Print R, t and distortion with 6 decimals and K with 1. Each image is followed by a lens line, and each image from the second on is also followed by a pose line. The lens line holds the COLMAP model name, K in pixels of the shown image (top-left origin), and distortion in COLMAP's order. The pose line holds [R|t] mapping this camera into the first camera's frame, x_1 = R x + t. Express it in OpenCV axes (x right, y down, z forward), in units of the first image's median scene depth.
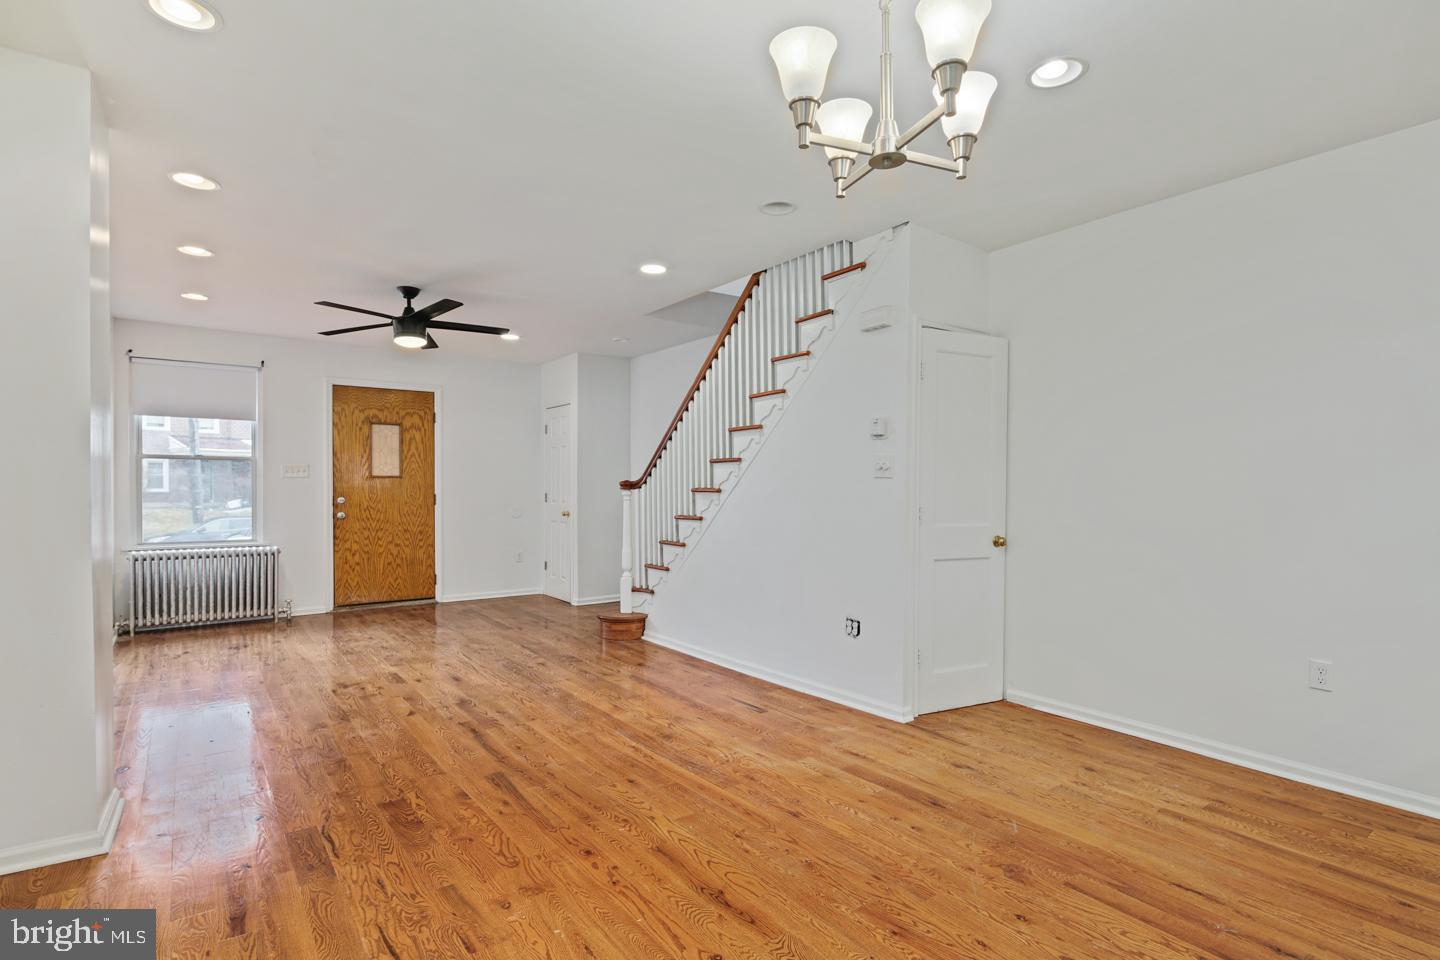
lens RADIAL K [[710.9, 0, 718.8], [0, 710.9, 489.1], [0, 0, 1]] dist [0.001885, -0.002830]
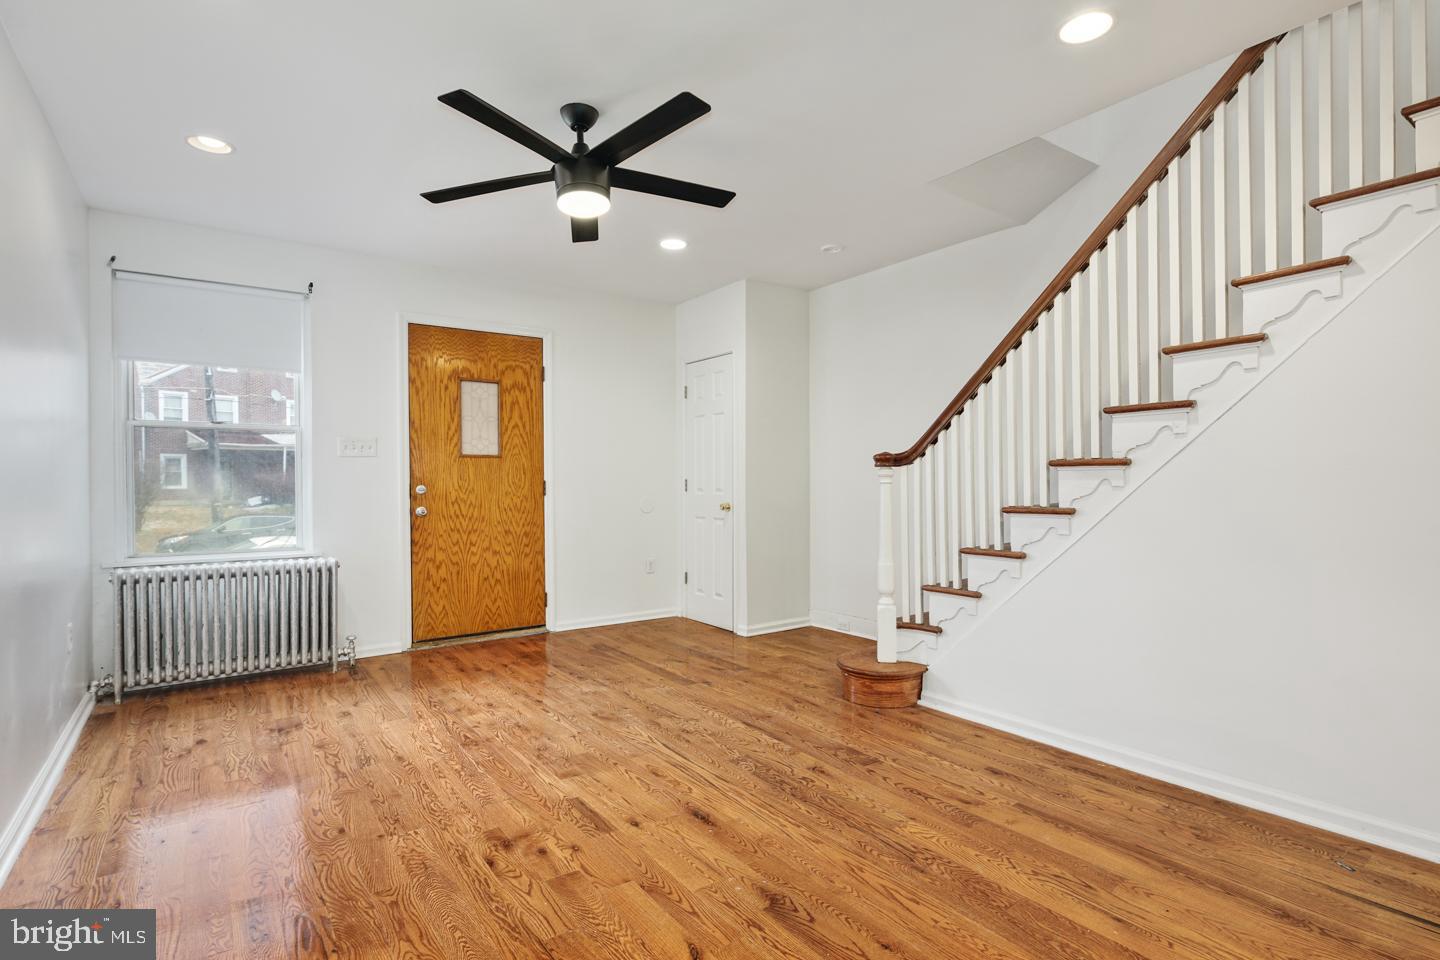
lens RADIAL K [[710.9, 0, 715.9], [0, 710.9, 483.9], [0, 0, 1]] dist [0.001885, -0.002830]
pose [[0.999747, -0.007799, -0.021111, -0.272005], [0.007802, 0.999970, 0.000055, 0.014946], [0.021110, -0.000220, 0.999777, 0.371142]]
